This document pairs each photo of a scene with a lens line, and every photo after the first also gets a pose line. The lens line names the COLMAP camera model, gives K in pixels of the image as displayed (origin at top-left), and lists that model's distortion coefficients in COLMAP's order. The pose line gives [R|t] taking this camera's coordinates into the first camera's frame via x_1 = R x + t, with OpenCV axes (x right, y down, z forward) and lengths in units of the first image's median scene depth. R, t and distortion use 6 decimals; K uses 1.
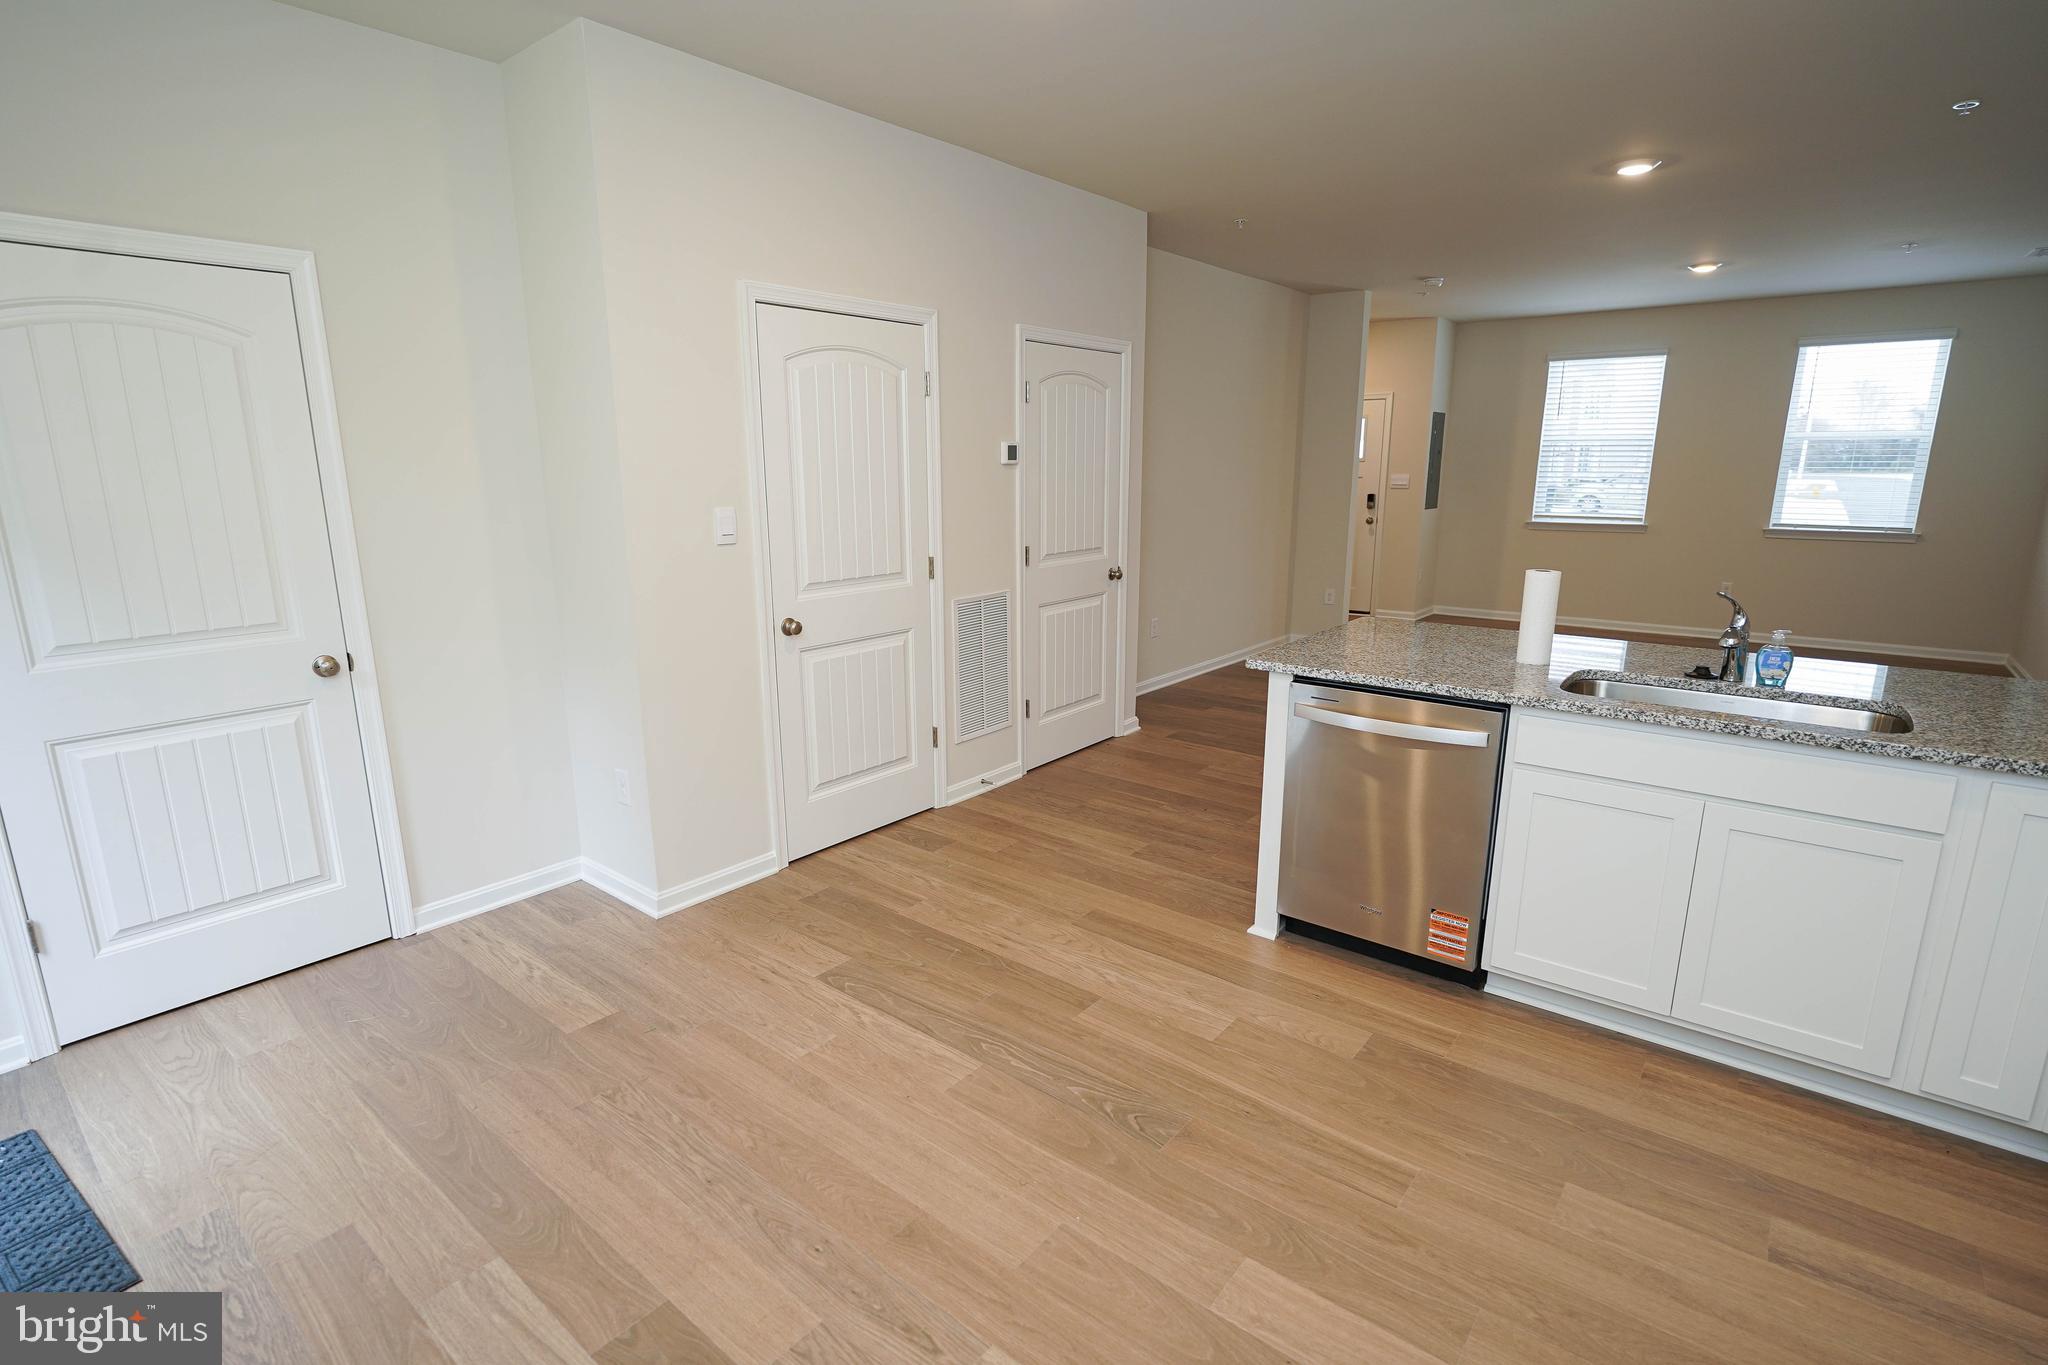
lens RADIAL K [[984.6, 0, 1002.0], [0, 984.6, 683.7], [0, 0, 1]] dist [-0.010709, -0.000118]
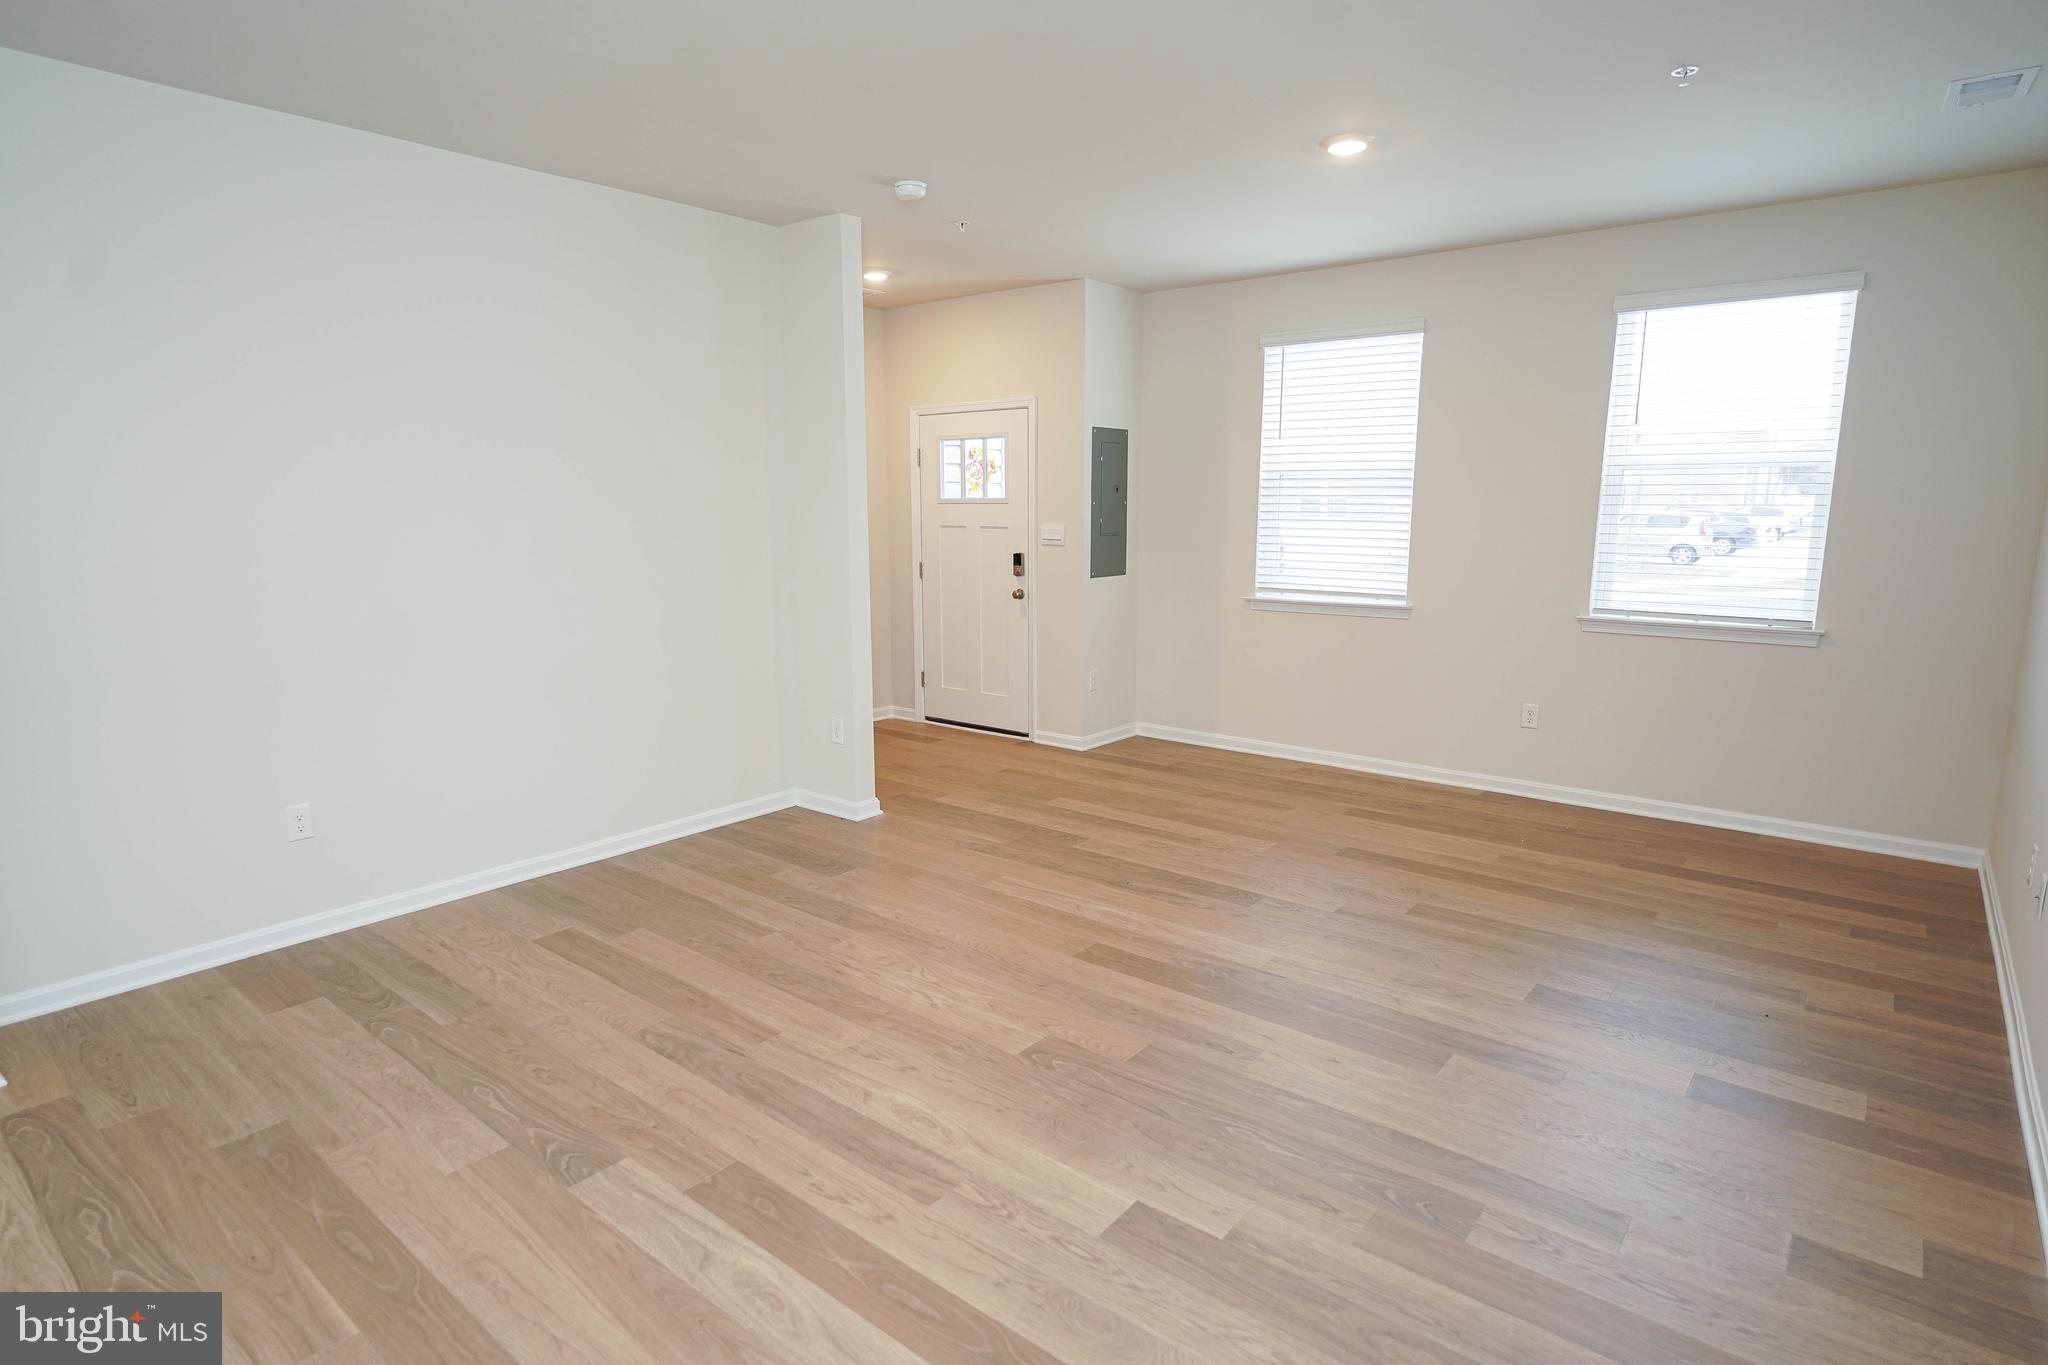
lens RADIAL K [[1086.6, 0, 1001.0], [0, 1086.6, 685.2], [0, 0, 1]] dist [-0.003207, -0.000766]
pose [[0.999994, 0.003428, 0.000060, 1.238139], [-0.003421, 0.998679, -0.051271, -0.236504], [-0.000236, 0.051271, 0.998685, 0.990452]]
